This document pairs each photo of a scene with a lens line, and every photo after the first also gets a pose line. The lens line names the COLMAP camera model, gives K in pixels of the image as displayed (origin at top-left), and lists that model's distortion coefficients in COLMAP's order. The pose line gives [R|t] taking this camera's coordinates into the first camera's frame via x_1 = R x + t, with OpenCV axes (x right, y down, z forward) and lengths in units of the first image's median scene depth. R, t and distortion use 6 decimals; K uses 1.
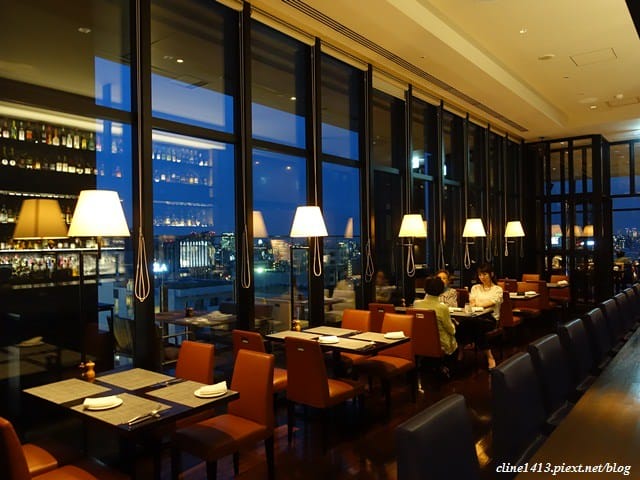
lens RADIAL K [[496.1, 0, 321.4], [0, 496.1, 241.2], [0, 0, 1]] dist [0.006830, 0.001198]
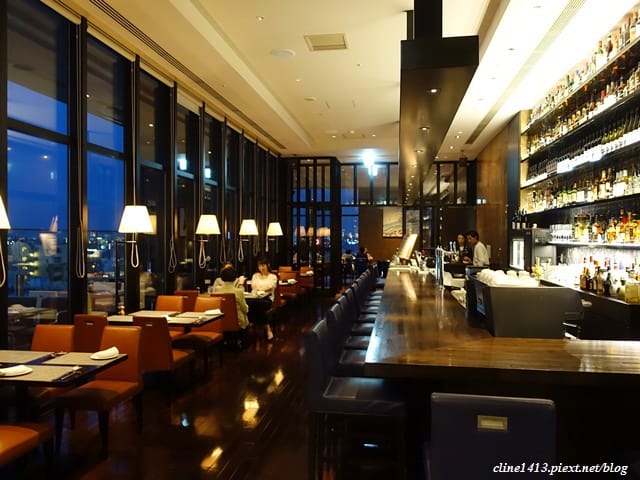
lens RADIAL K [[496.1, 0, 321.4], [0, 496.1, 241.2], [0, 0, 1]] dist [0.006830, 0.001198]
pose [[0.869656, 0.013797, 0.493466, -0.153701], [-0.016931, 0.999855, 0.001882, 0.001442], [-0.493368, -0.009992, 0.869763, -0.147060]]
